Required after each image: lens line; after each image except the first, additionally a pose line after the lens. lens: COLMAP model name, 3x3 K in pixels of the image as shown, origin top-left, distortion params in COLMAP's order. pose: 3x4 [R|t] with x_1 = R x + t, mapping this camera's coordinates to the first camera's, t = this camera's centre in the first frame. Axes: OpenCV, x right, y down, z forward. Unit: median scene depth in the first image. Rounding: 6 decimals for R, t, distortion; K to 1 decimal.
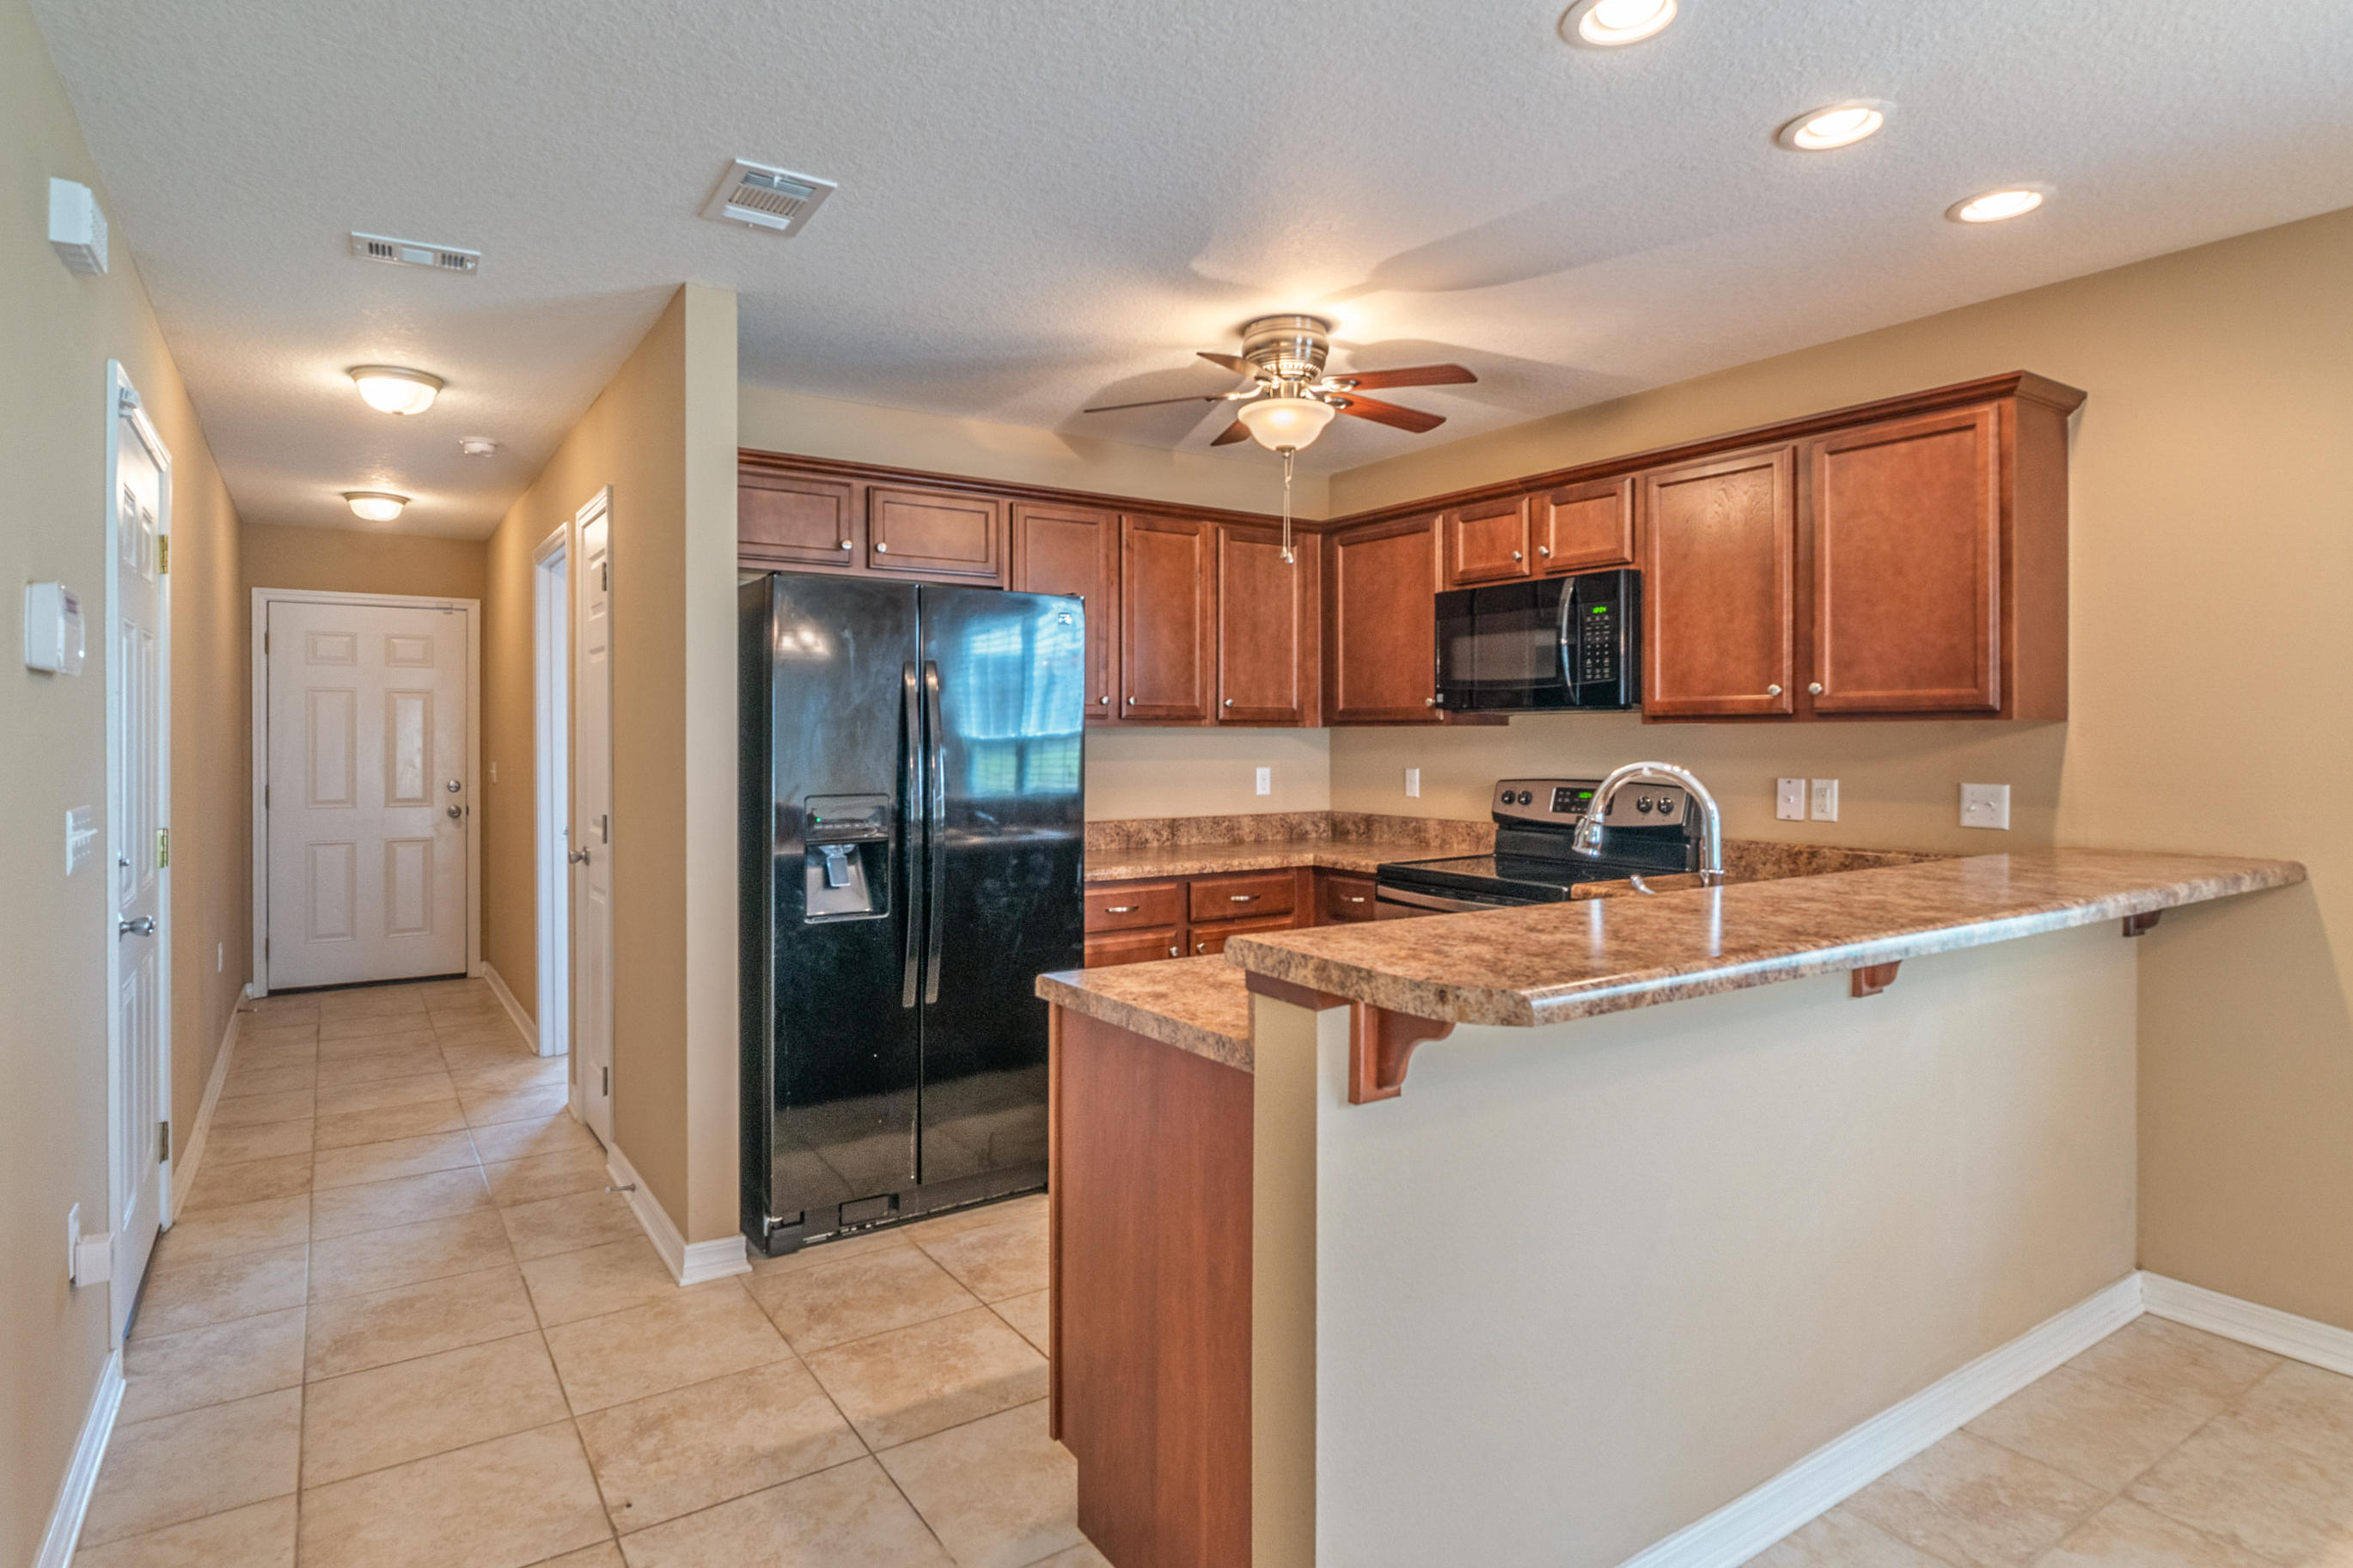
lens RADIAL K [[1252.9, 0, 1164.6], [0, 1252.9, 766.4], [0, 0, 1]] dist [0.000626, -0.001083]
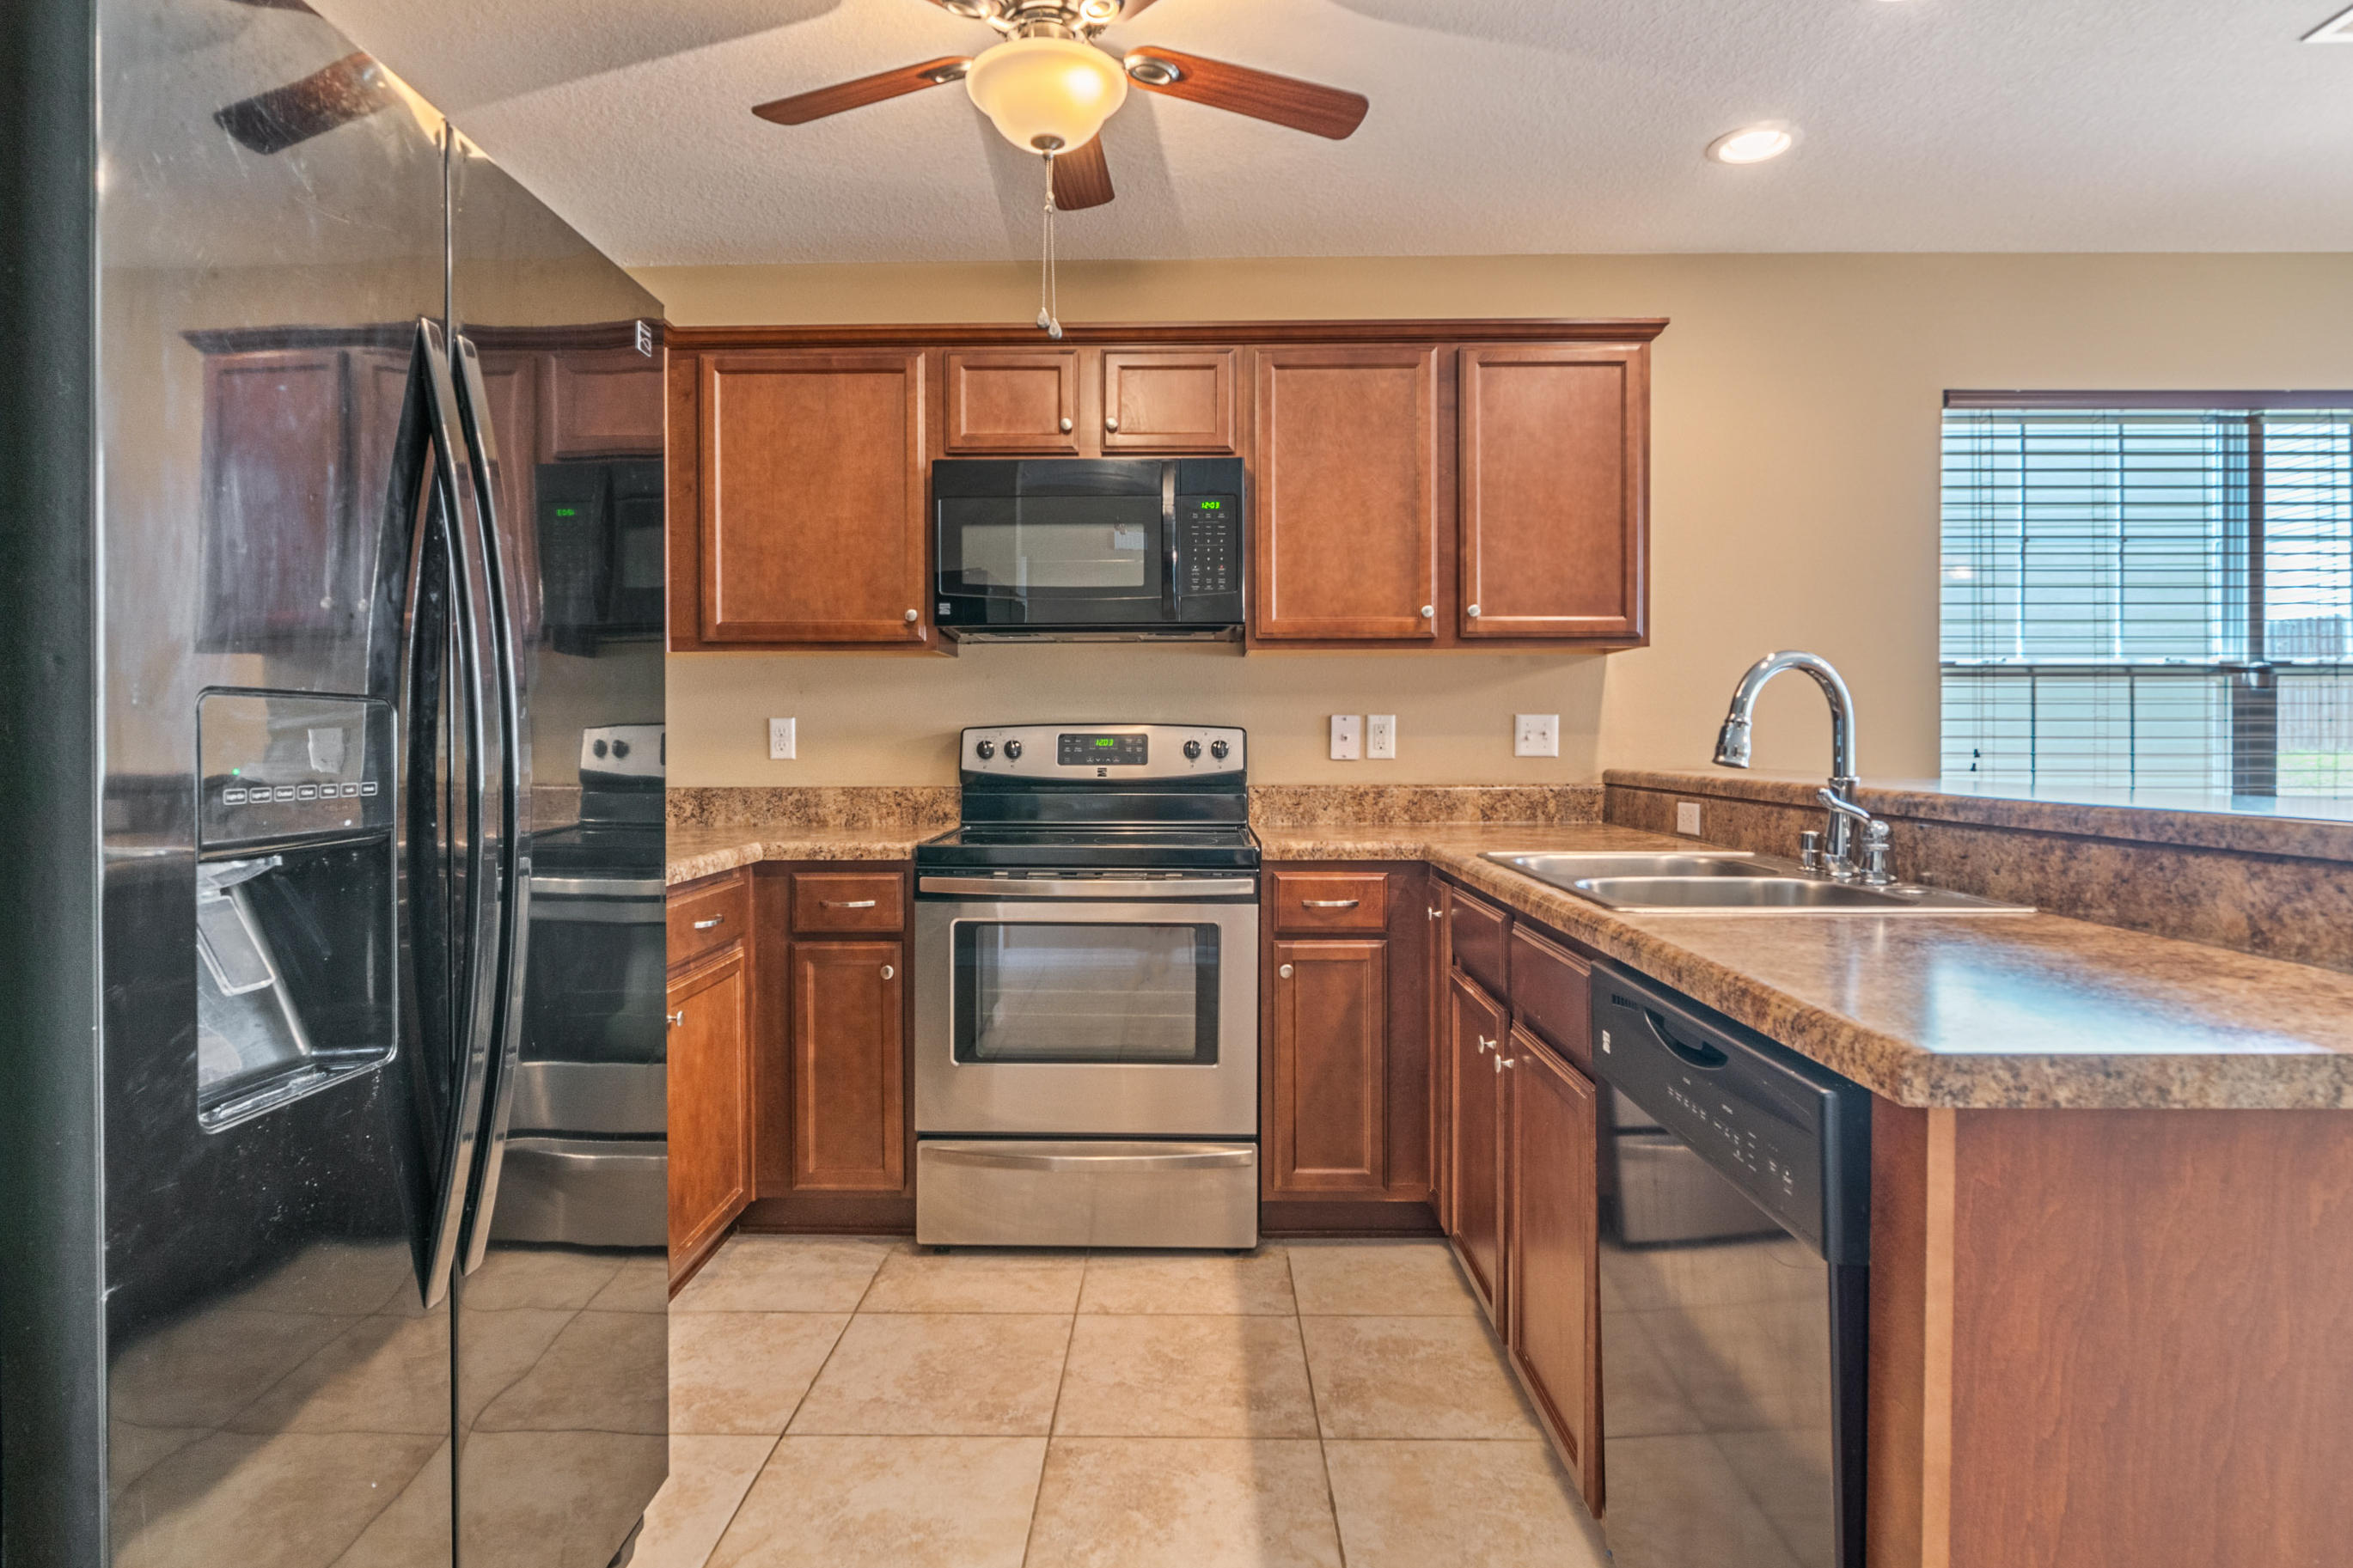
lens RADIAL K [[1252.9, 0, 1165.8], [0, 1252.9, 758.9], [0, 0, 1]] dist [0.000626, -0.001083]
pose [[0.577920, -0.012295, 0.816001, -0.346140], [0.020142, 0.999797, 0.000799, 0.039226], [-0.815845, 0.015974, 0.578050, 0.579953]]
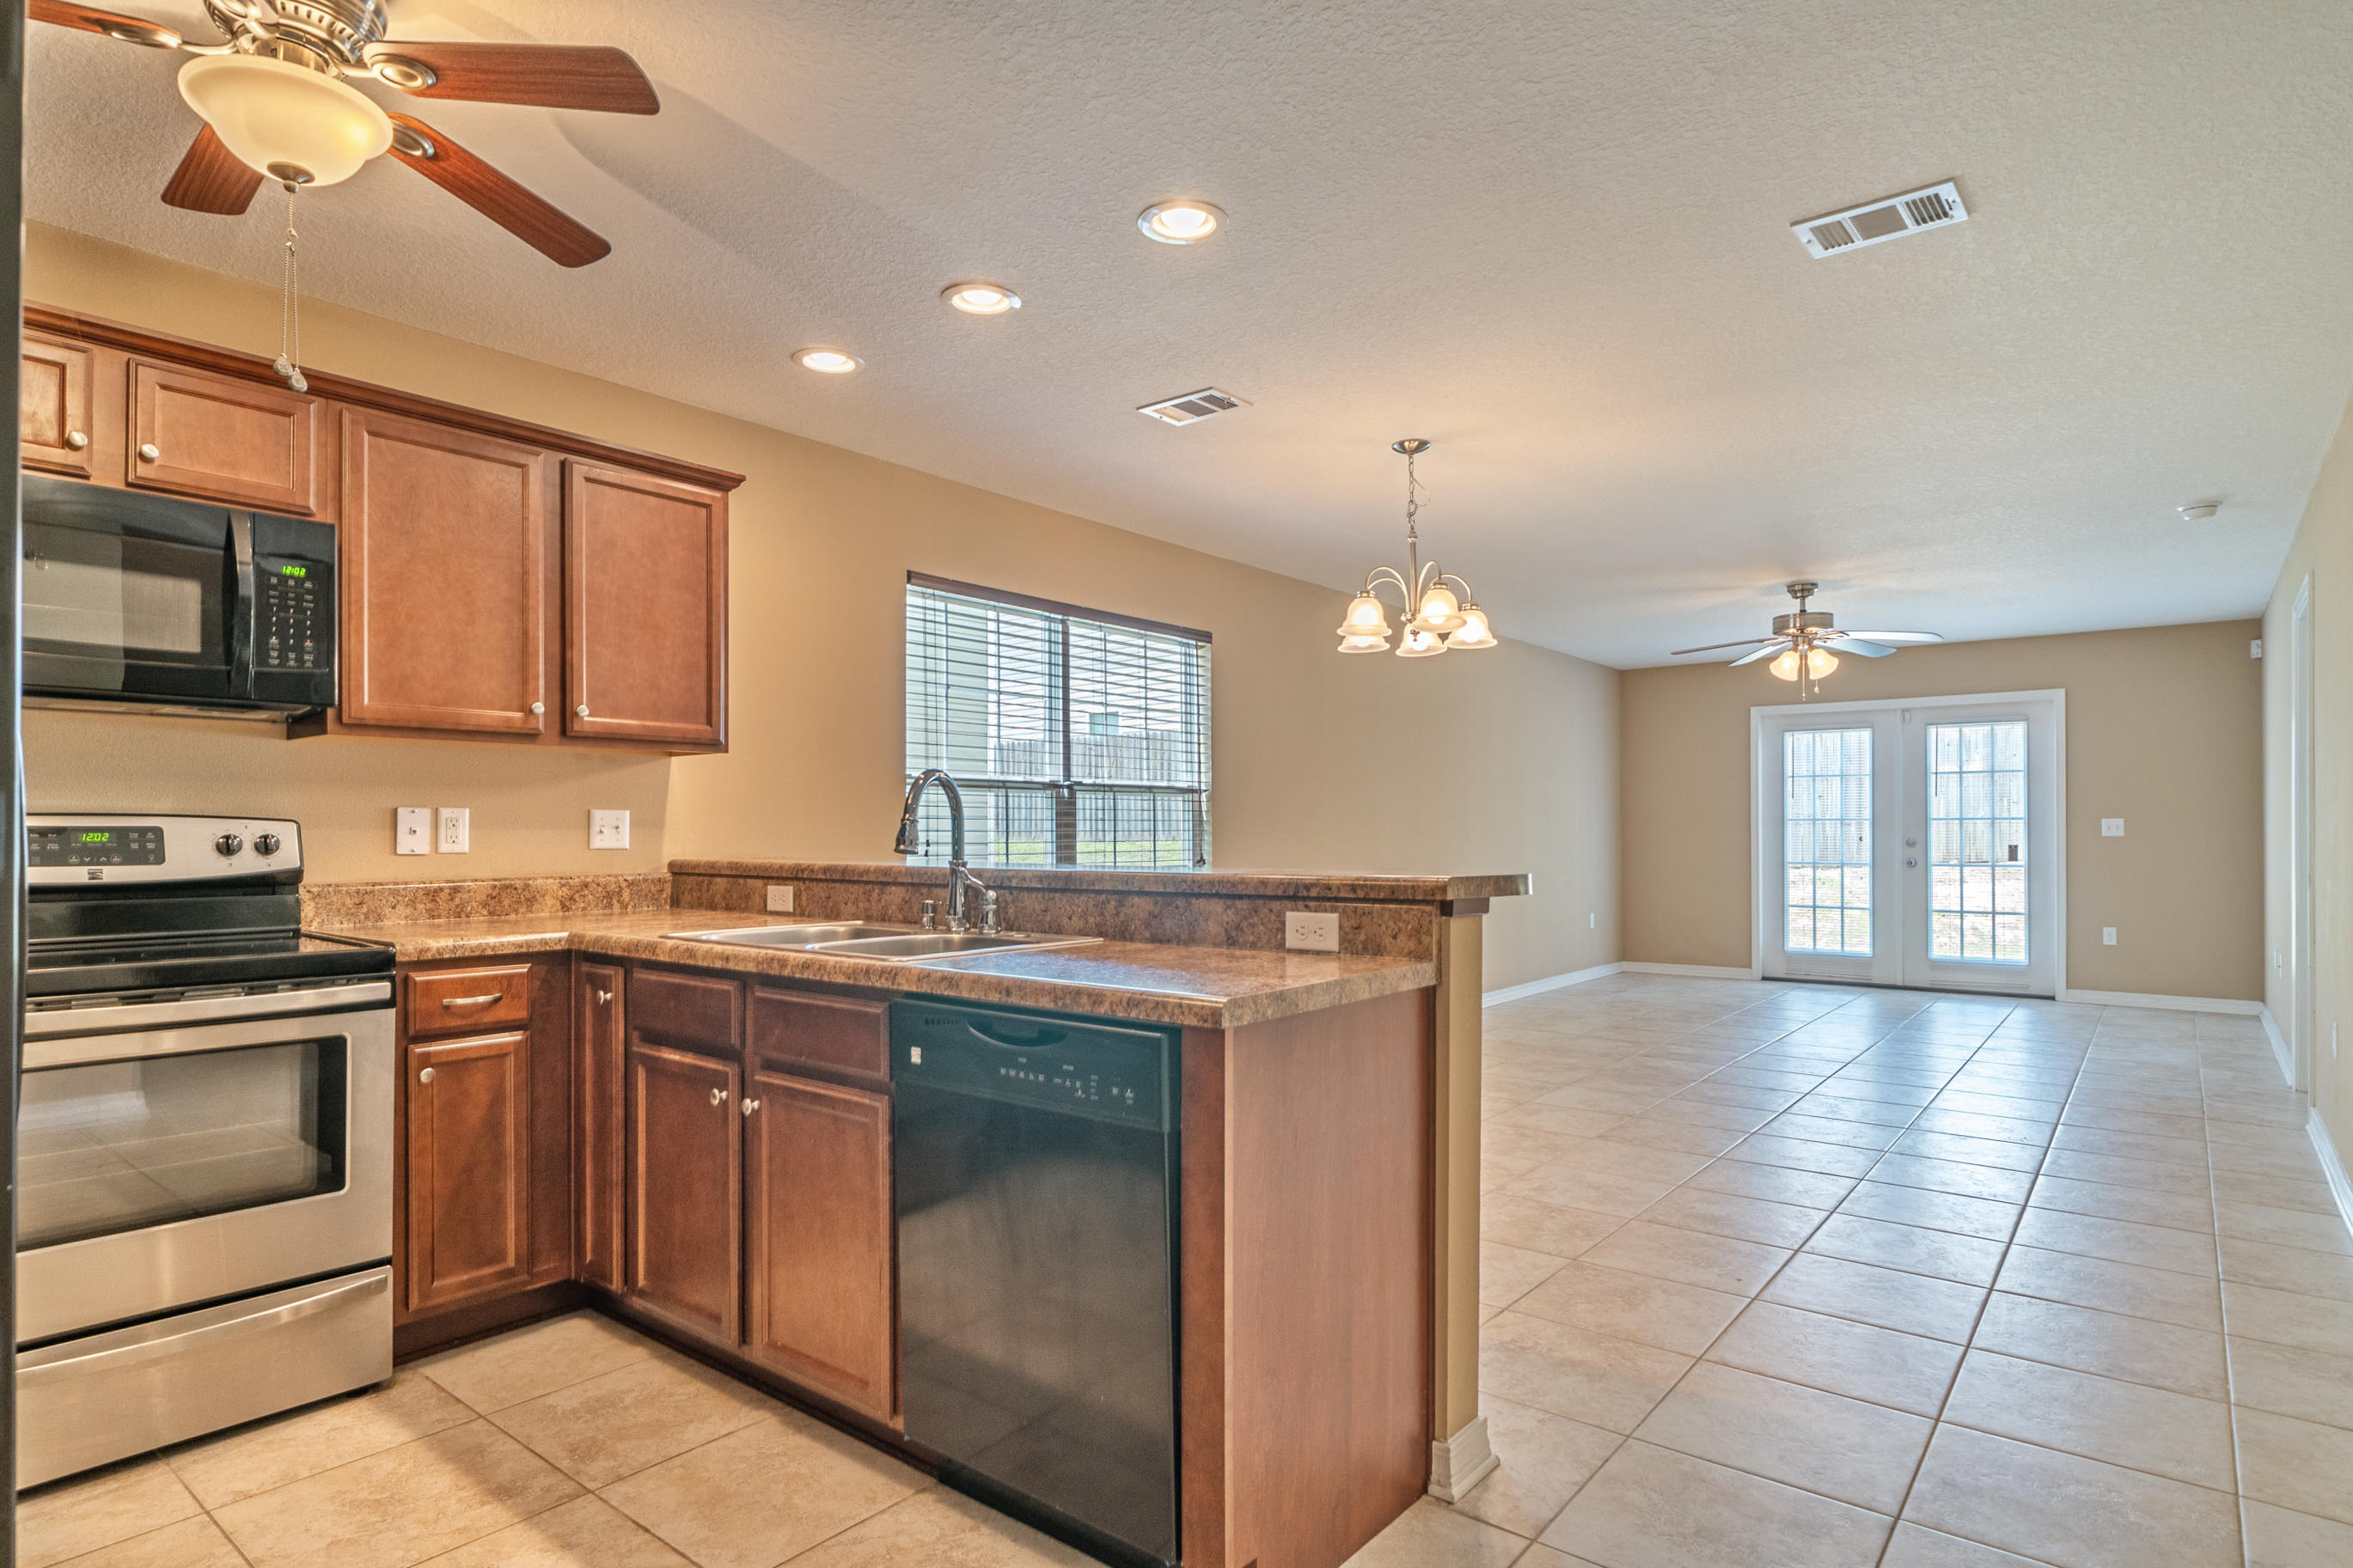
lens RADIAL K [[1252.9, 0, 1152.1], [0, 1252.9, 832.6], [0, 0, 1]] dist [0.000626, -0.001083]
pose [[-0.278078, -0.000143, 0.960558, -0.502958], [0.024525, 0.999673, 0.007249, 0.033898], [-0.960245, 0.025574, -0.277984, 0.758927]]
